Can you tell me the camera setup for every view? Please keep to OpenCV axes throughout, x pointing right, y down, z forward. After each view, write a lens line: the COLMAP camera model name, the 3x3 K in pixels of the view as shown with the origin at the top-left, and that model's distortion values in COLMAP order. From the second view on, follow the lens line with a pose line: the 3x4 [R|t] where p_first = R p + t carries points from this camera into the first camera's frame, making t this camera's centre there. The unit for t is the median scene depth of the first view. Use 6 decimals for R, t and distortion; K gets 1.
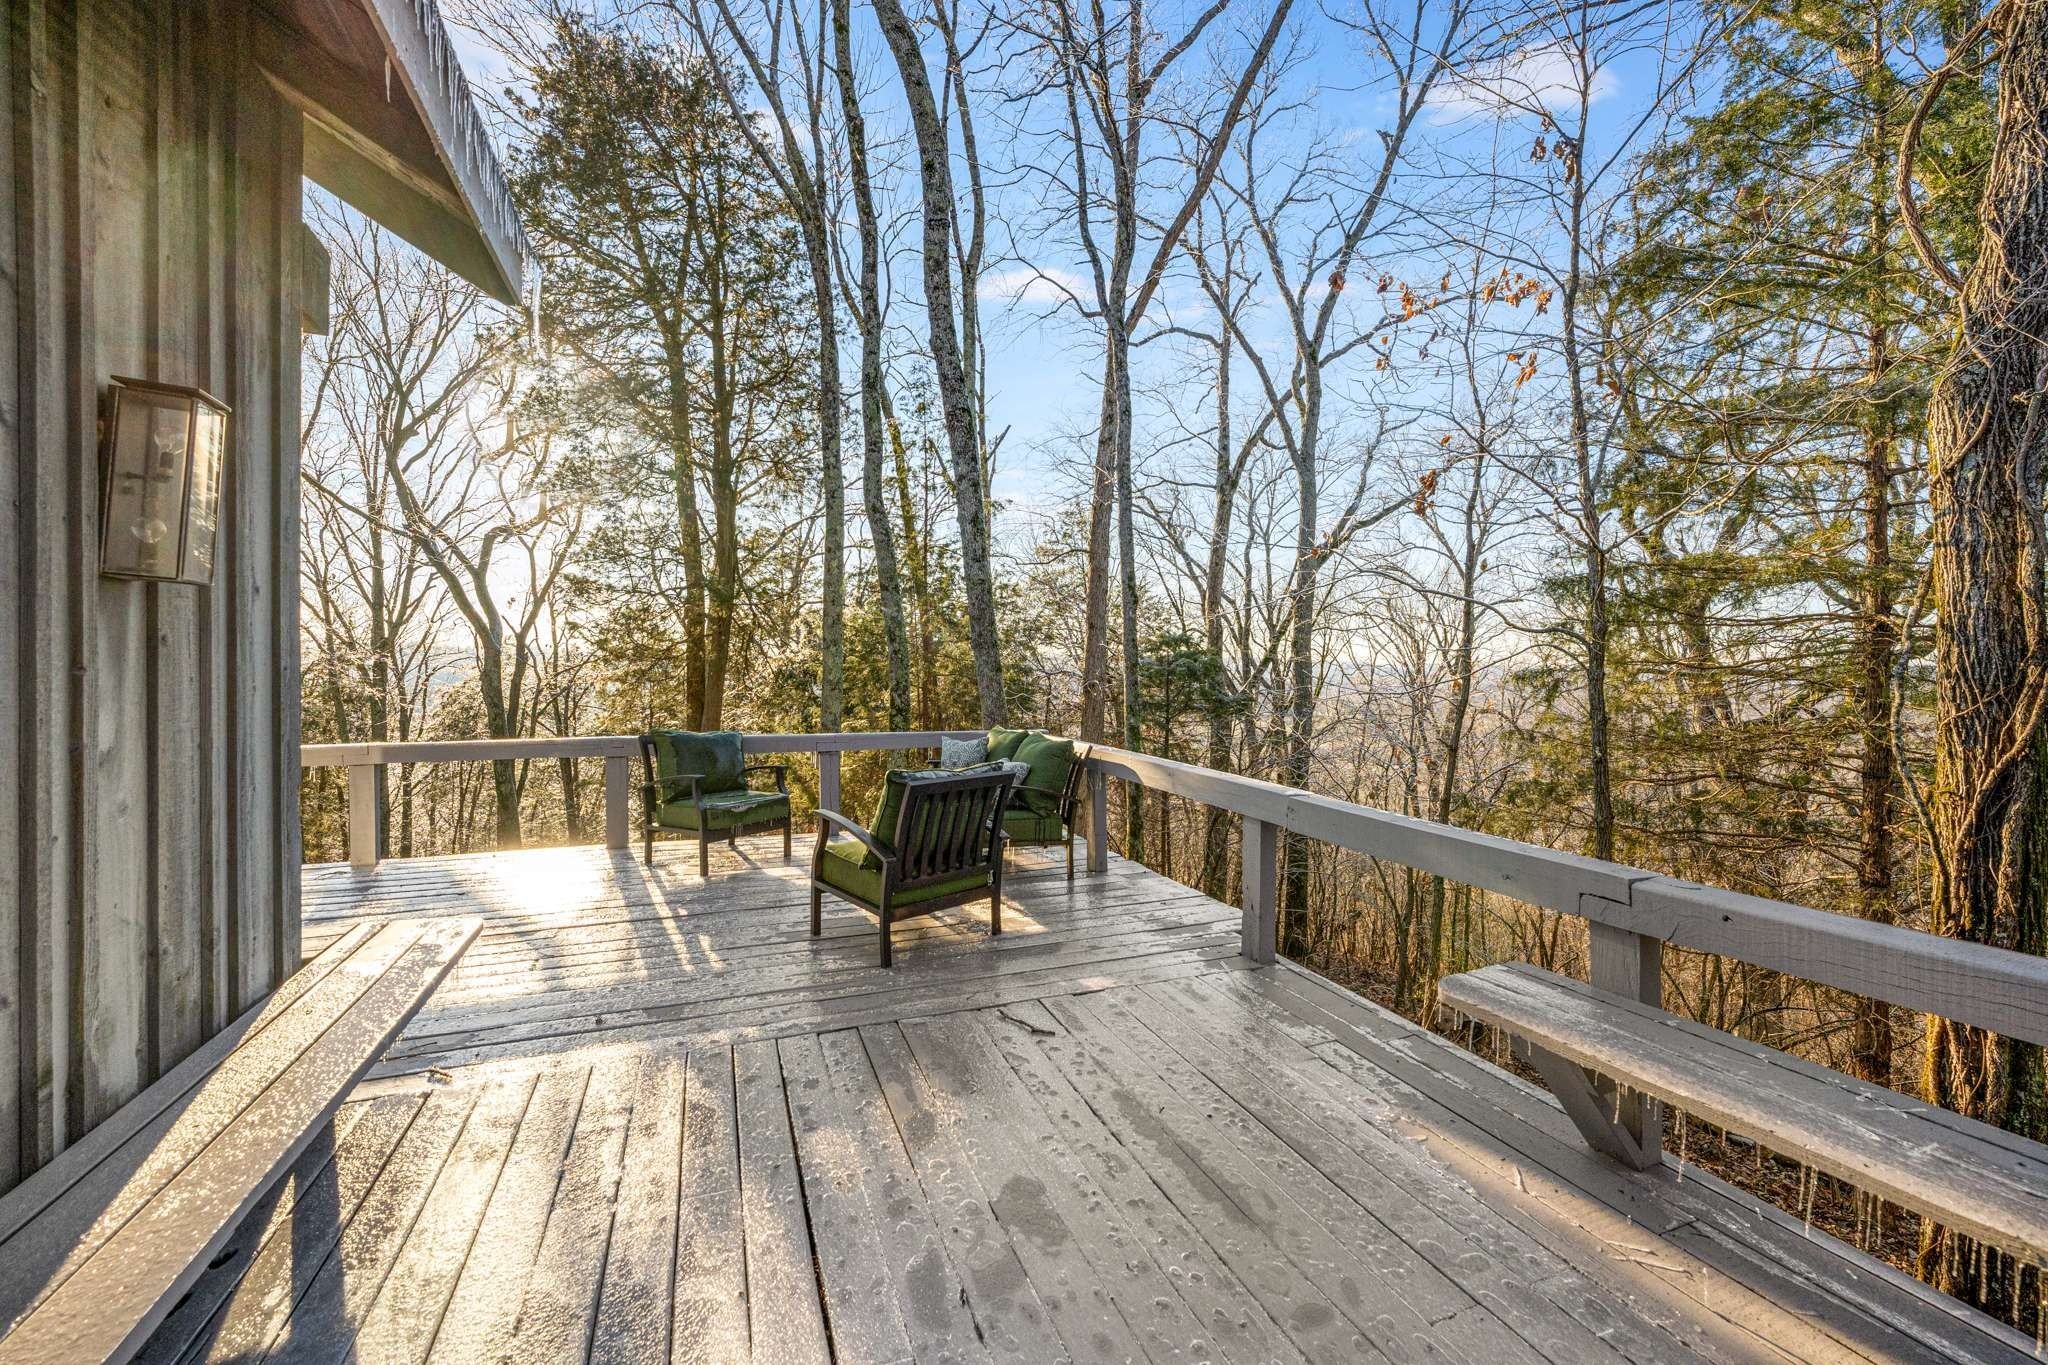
lens RADIAL K [[833.1, 0, 1021.6], [0, 833.1, 662.7], [0, 0, 1]] dist [-0.013420, 0.000145]
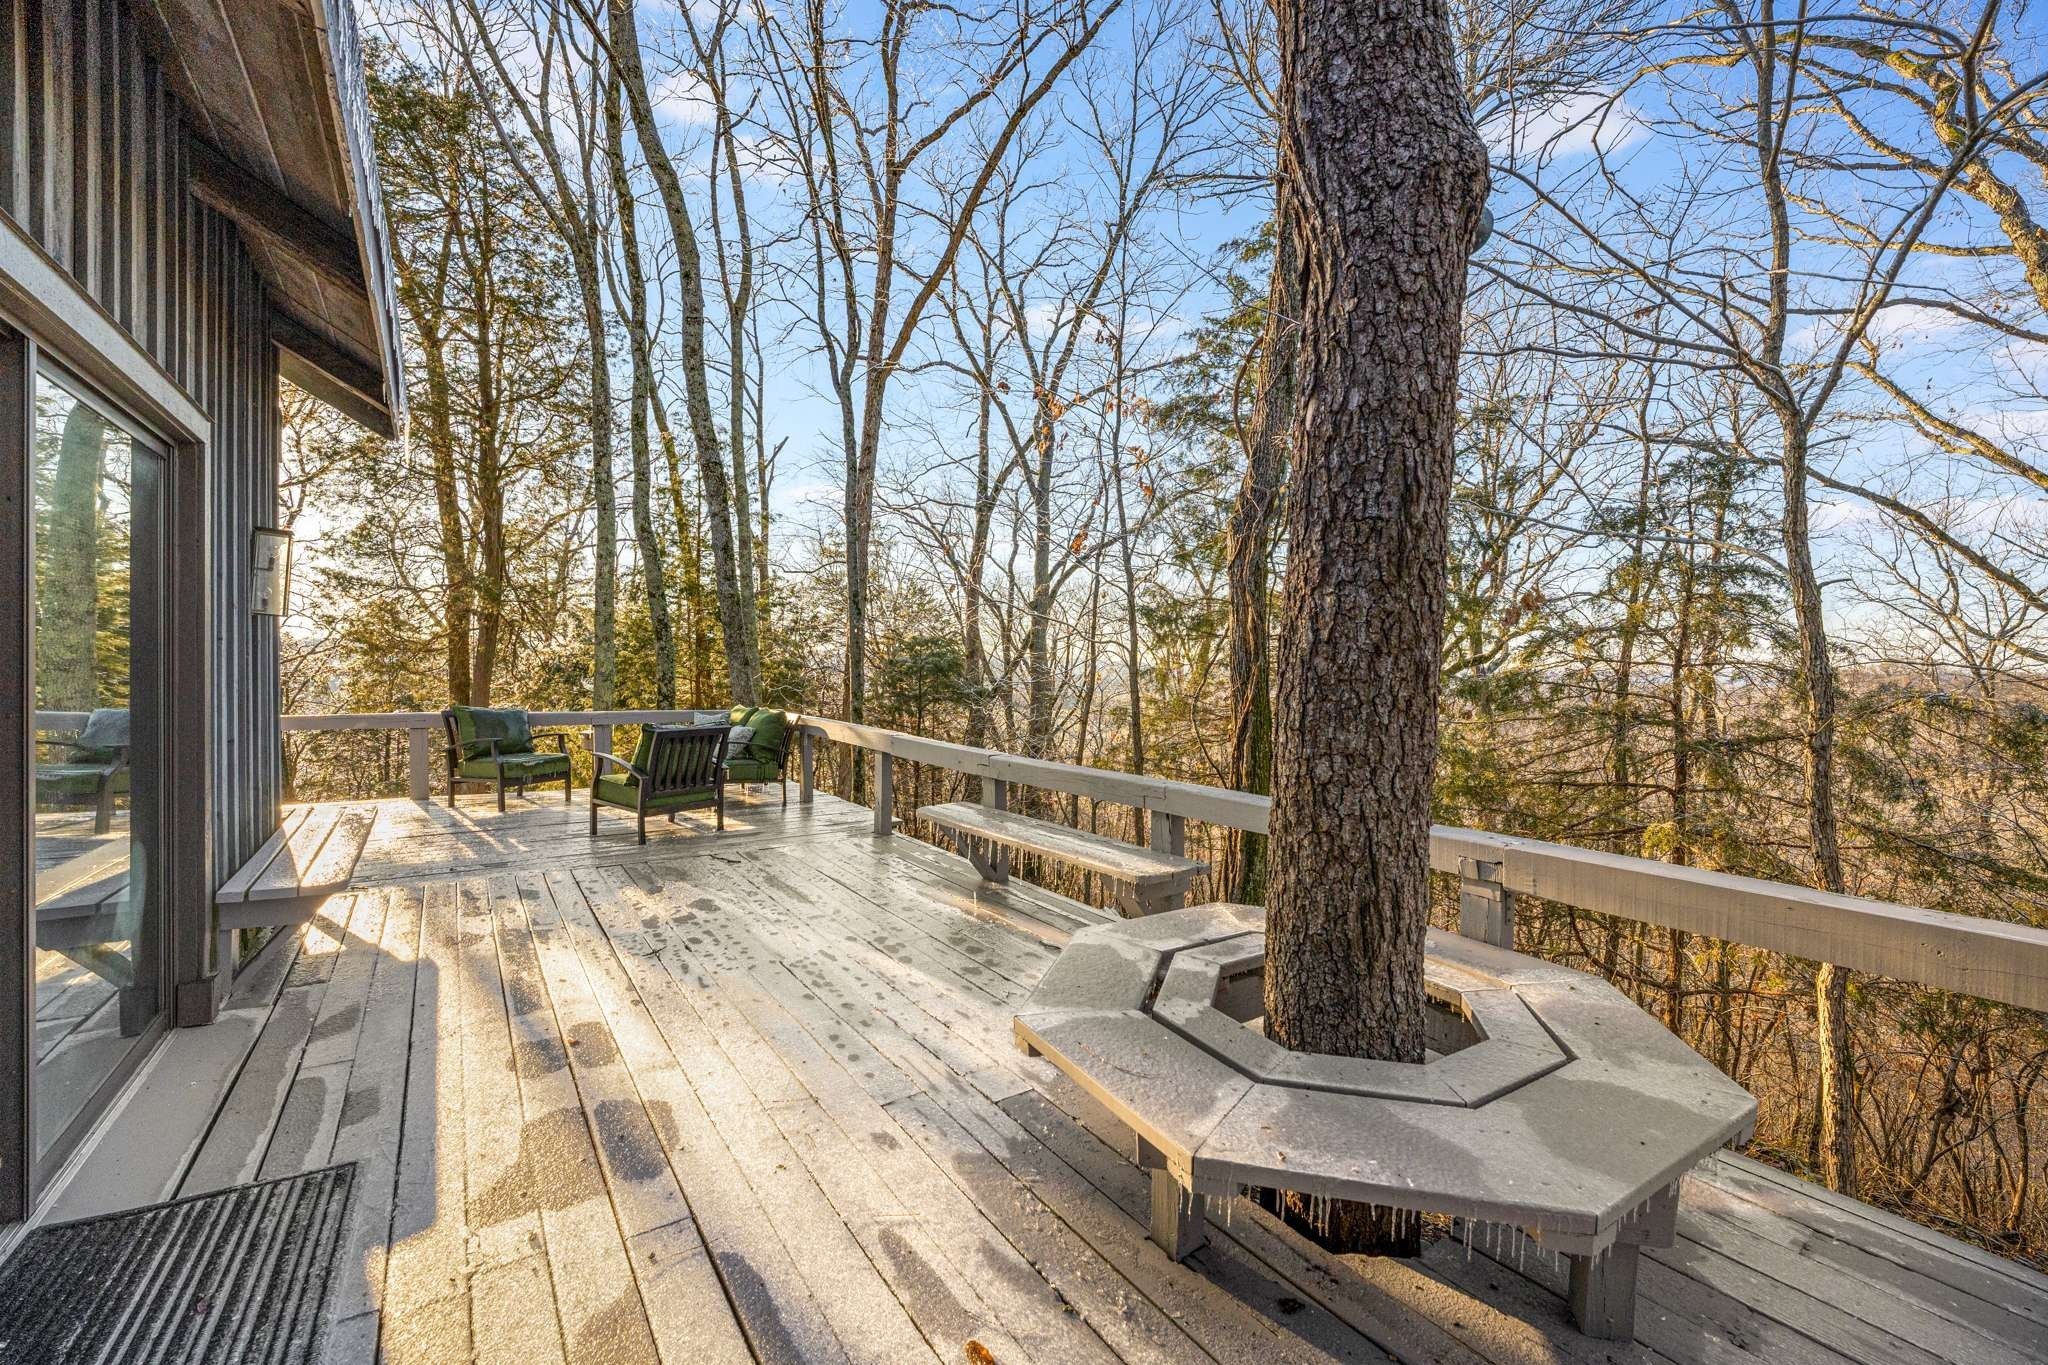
lens RADIAL K [[761.4, 0, 1024.0], [0, 761.4, 682.5], [0, 0, 1]] dist [-0.013921, -0.000031]
pose [[0.960432, 0.003212, 0.278496, 0.027617], [-0.011324, 0.999557, 0.027524, -0.000089], [-0.278285, -0.029589, 0.960043, -0.122256]]
